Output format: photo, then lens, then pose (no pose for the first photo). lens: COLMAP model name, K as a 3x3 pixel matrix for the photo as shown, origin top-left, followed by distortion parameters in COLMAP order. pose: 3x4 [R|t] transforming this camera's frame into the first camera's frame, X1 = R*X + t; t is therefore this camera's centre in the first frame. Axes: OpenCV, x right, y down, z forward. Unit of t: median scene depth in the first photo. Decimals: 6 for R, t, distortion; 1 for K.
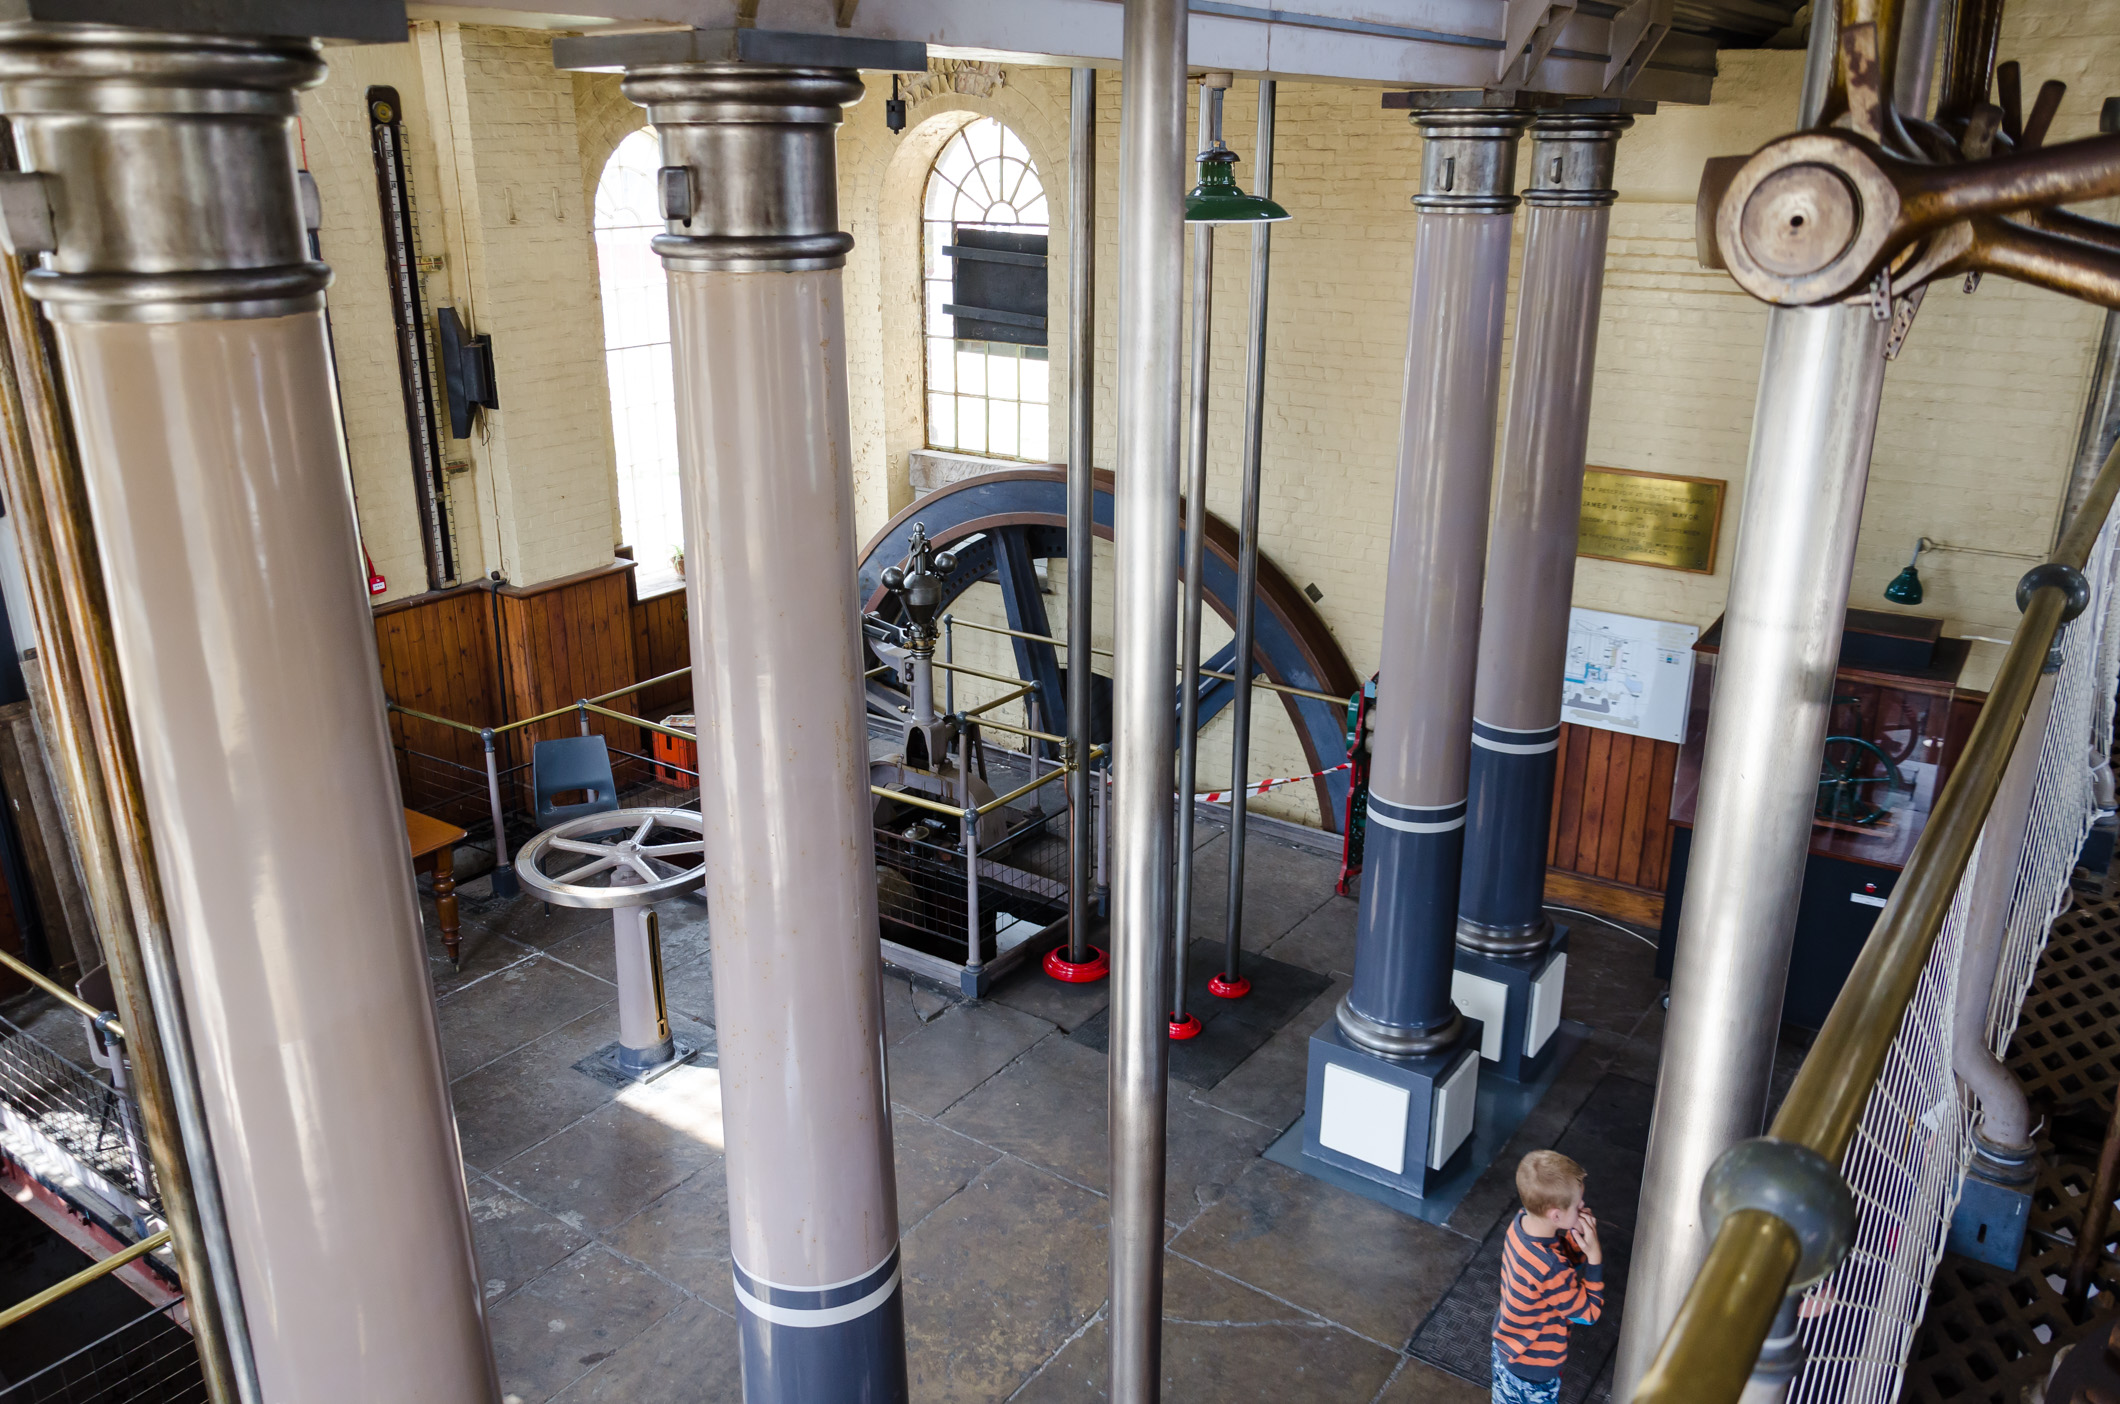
lens RADIAL K [[1620.2, 0, 1060.0], [0, 1620.2, 702.0], [0, 0, 1]] dist [-0.011185, 0.007502]
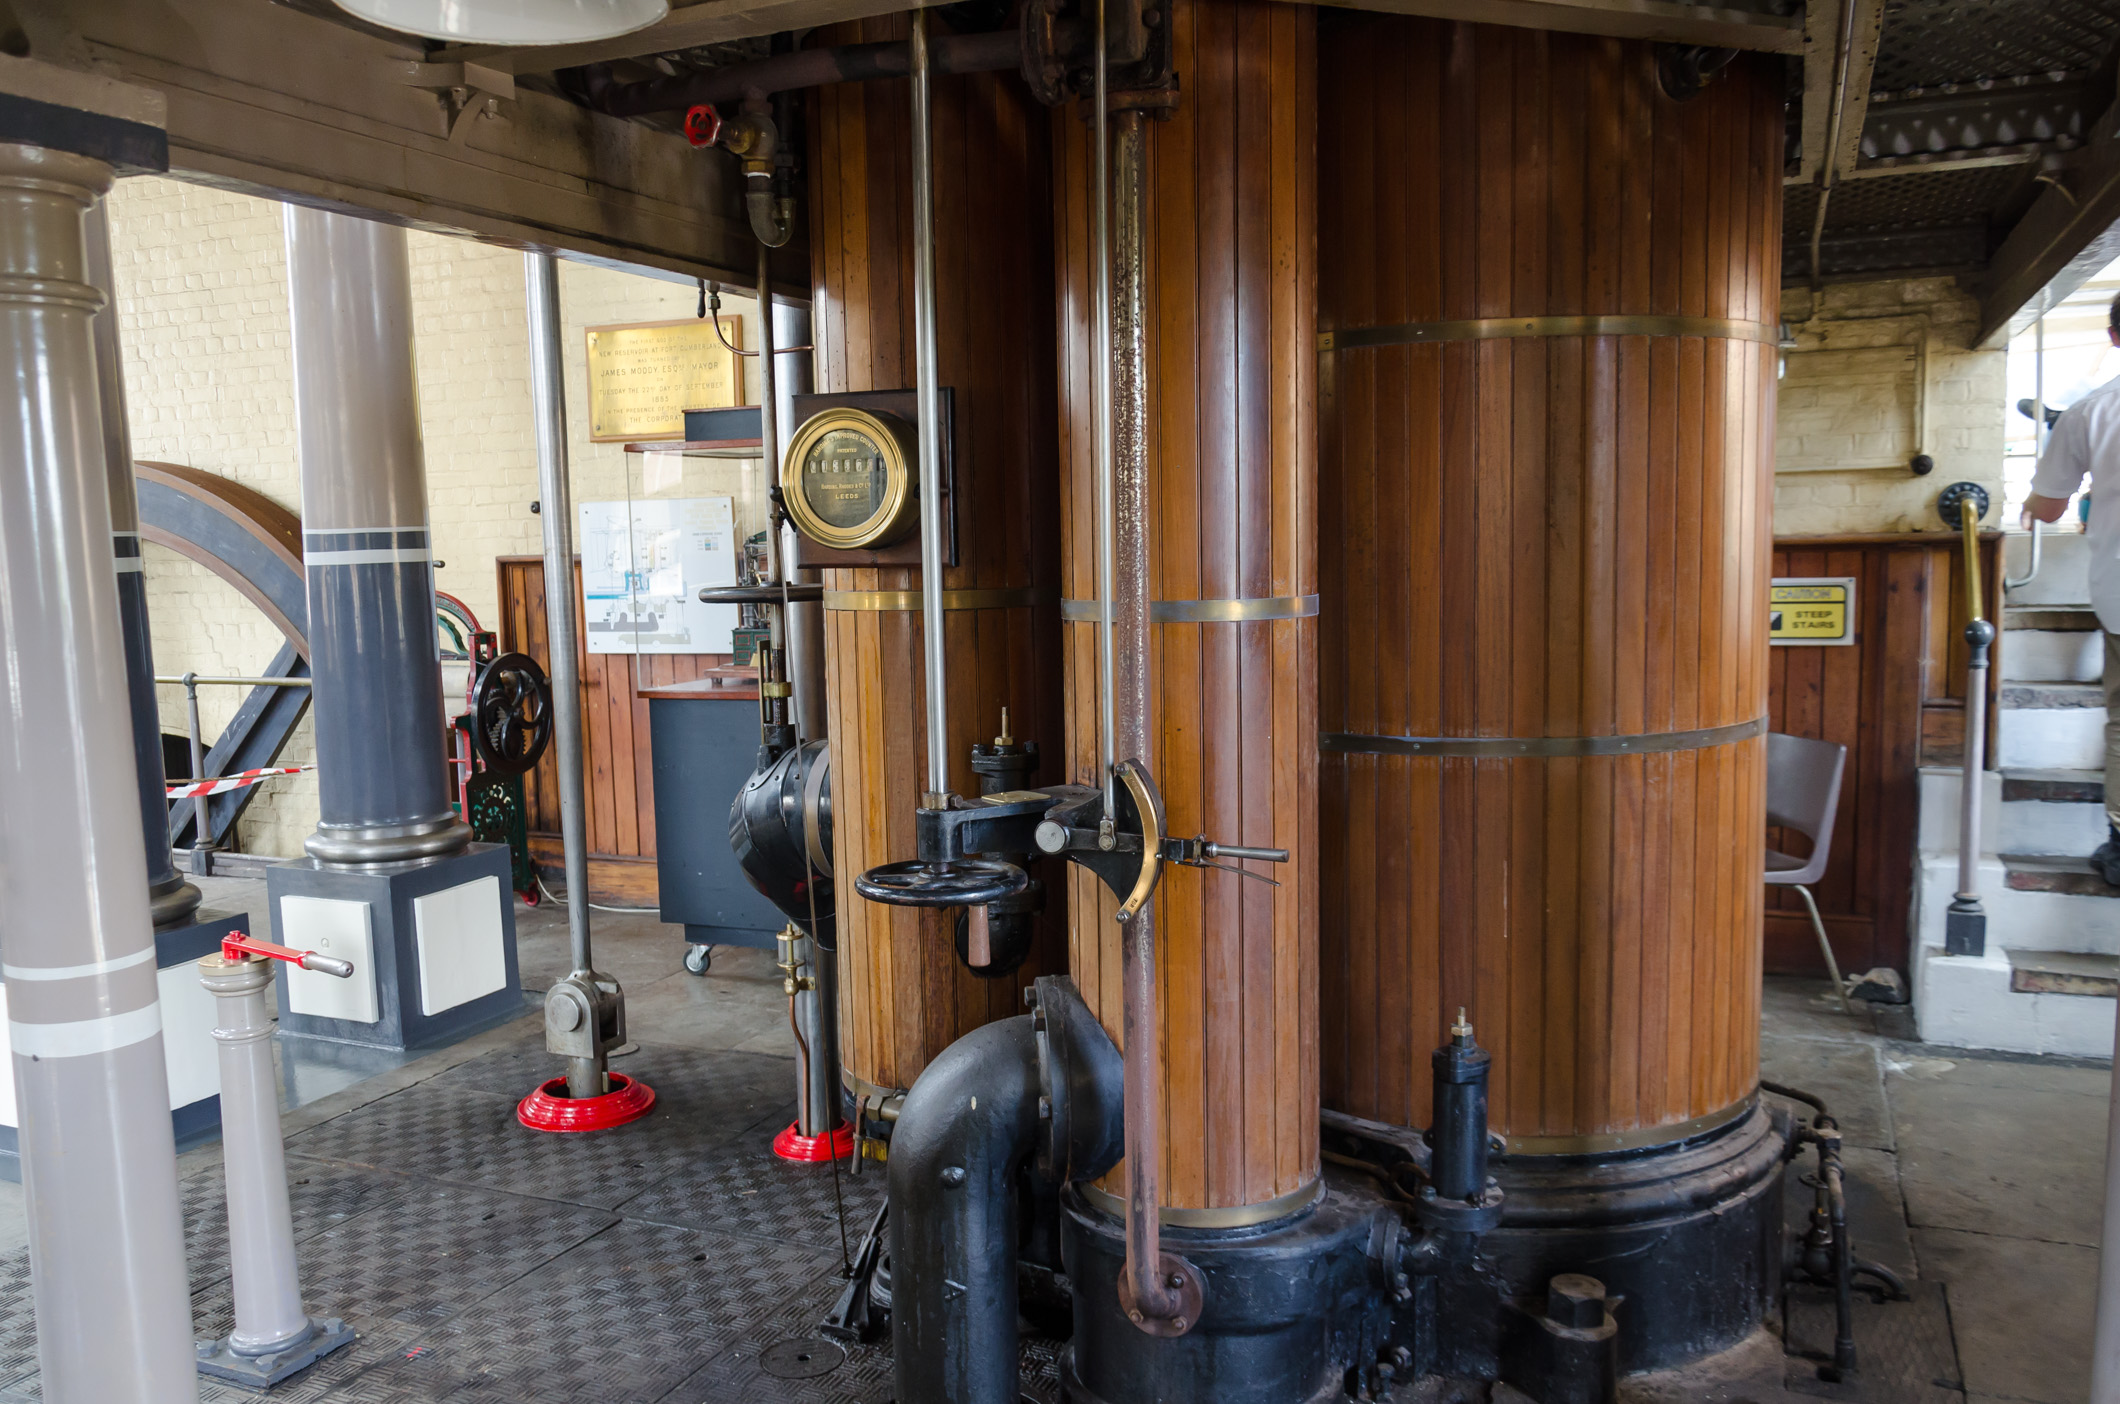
lens RADIAL K [[1660.9, 0, 1060.0], [0, 1660.9, 702.0], [0, 0, 1]] dist [0.001002, 0.001872]
pose [[0.978962, -0.045233, 0.198966, 0.320625], [0.089111, 0.971990, -0.217473, 0.202283], [-0.183556, 0.230628, 0.955572, 0.177917]]
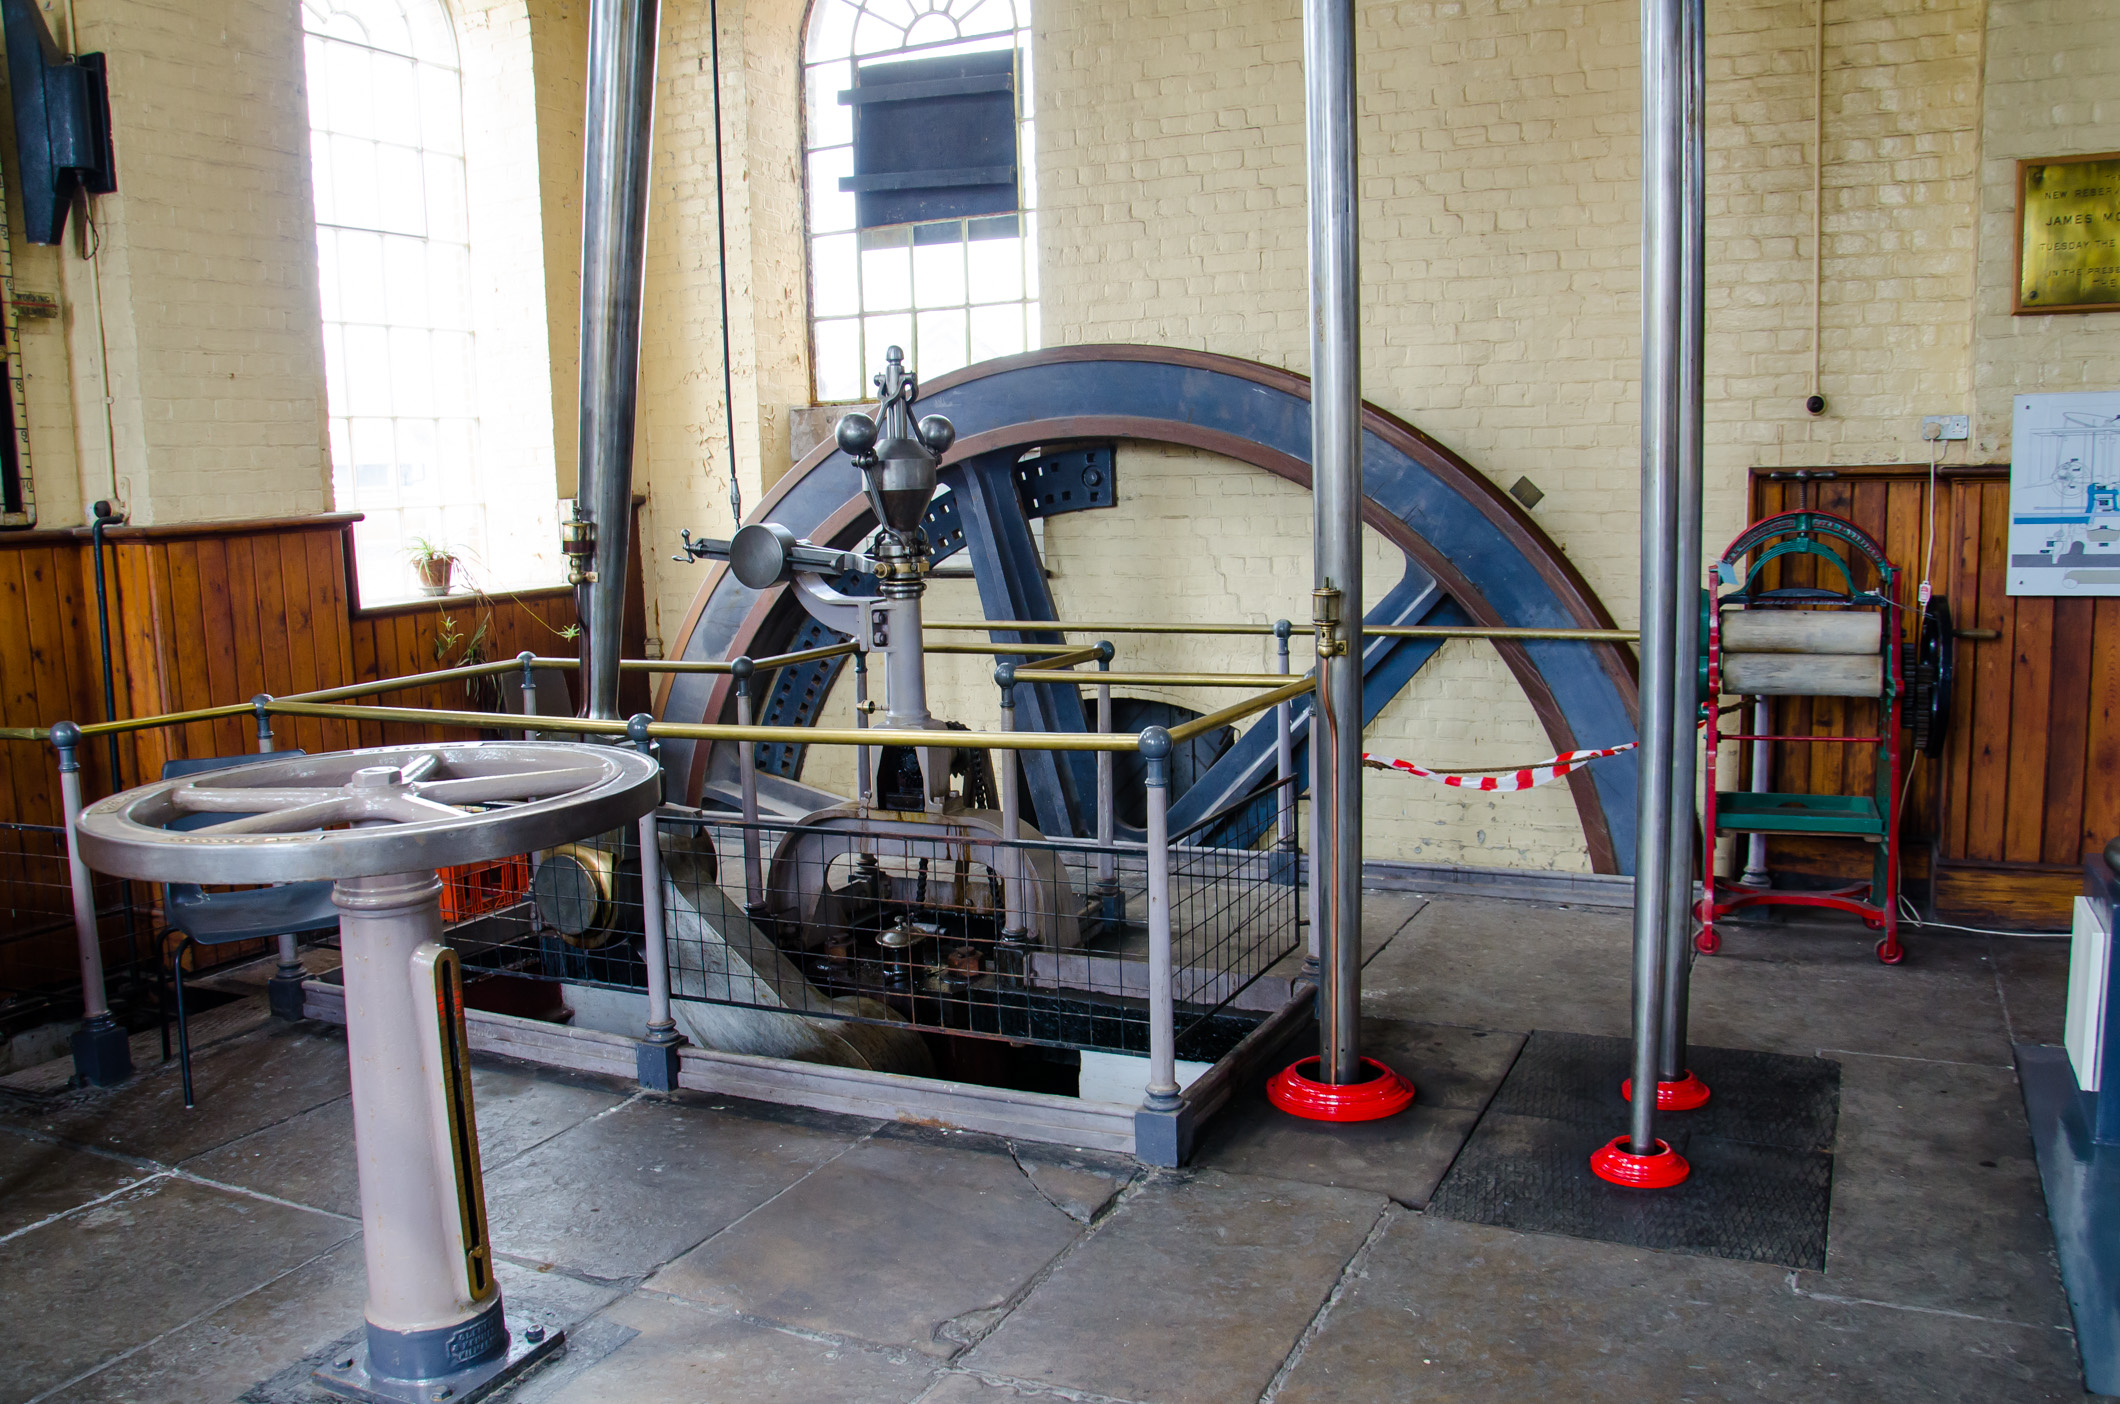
lens RADIAL K [[1726.0, 0, 1060.0], [0, 1726.0, 702.0], [0, 0, 1]] dist [-0.151583, 0.113437]
pose [[0.985399, -0.052892, 0.161840, -0.125731], [0.083593, 0.978368, -0.189229, 0.117737], [-0.148331, 0.199994, 0.968504, 0.426413]]
